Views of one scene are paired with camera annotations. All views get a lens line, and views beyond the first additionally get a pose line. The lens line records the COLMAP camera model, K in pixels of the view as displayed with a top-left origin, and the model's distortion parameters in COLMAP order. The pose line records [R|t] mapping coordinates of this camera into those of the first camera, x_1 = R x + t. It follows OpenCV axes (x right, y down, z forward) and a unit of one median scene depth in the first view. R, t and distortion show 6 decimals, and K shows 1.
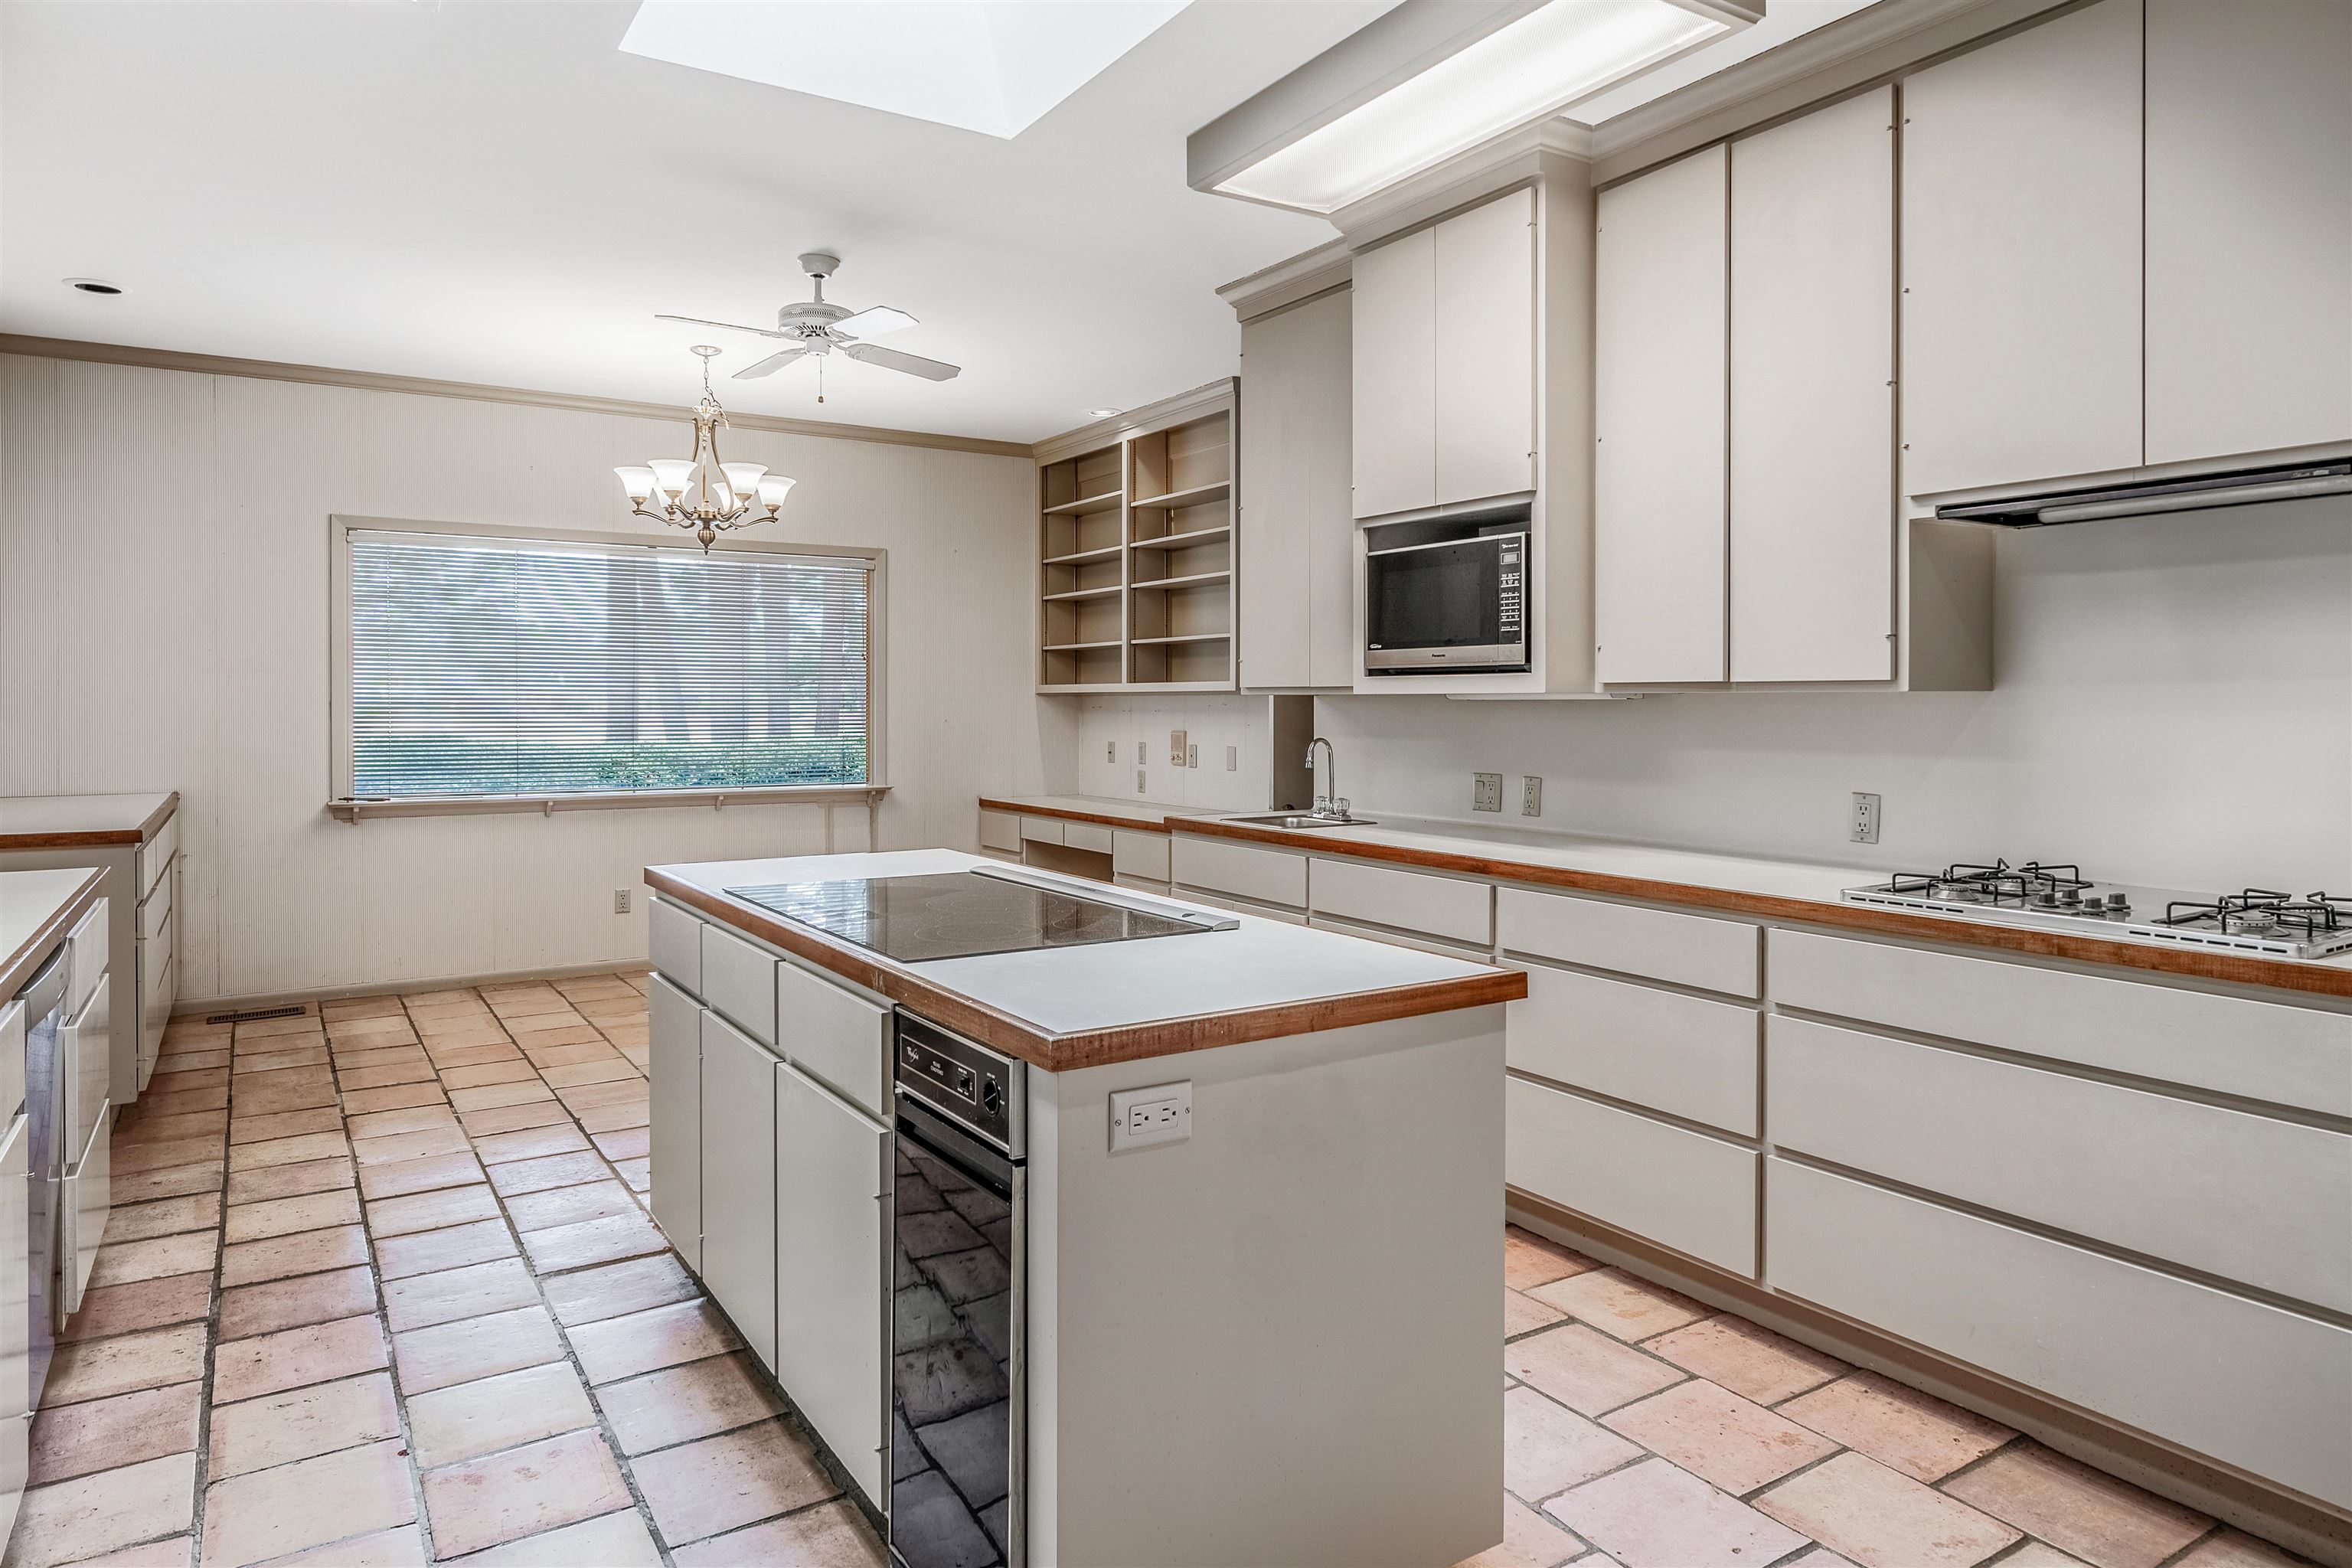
lens RADIAL K [[1402.0, 0, 1144.4], [0, 1402.0, 719.9], [0, 0, 1]] dist [-0.005318, 0.005556]
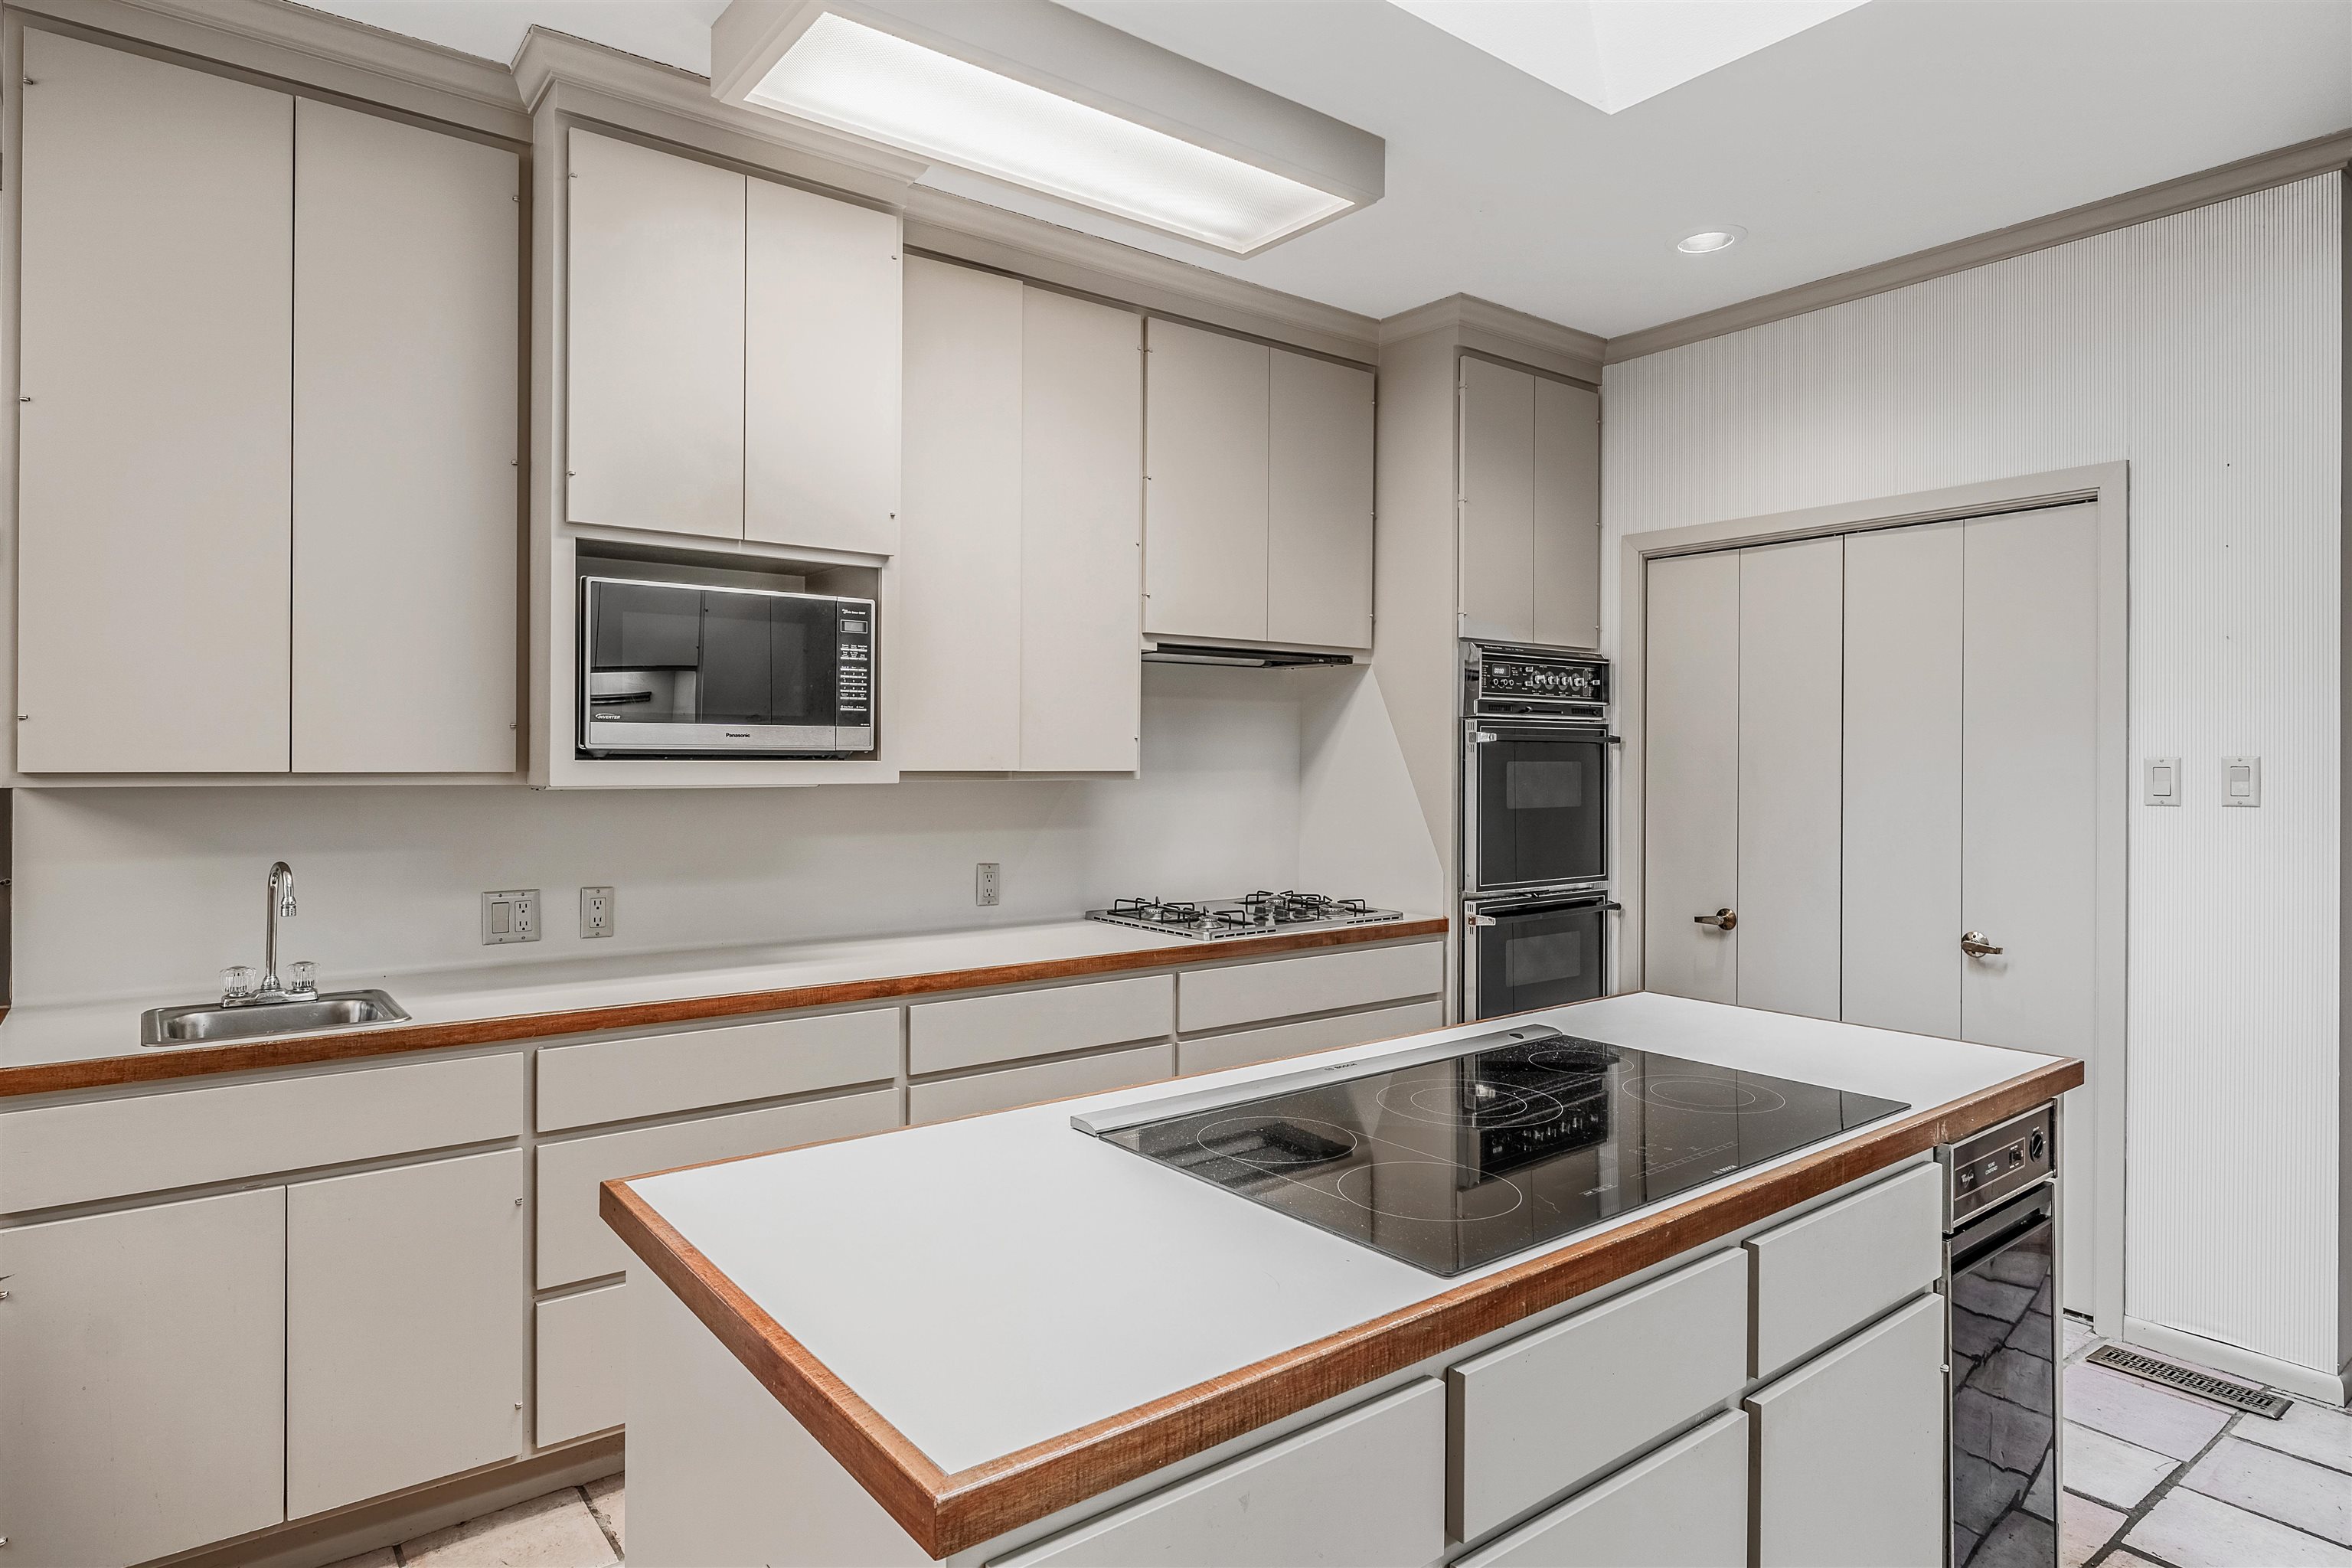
lens RADIAL K [[1308.8, 0, 1146.2], [0, 1308.8, 760.5], [0, 0, 1]] dist [-0.008074, -0.000102]
pose [[-0.087834, -0.000977, 0.996135, -0.411072], [0.007473, 0.999971, 0.001640, -0.024713], [-0.996107, 0.007589, -0.087824, 0.662367]]
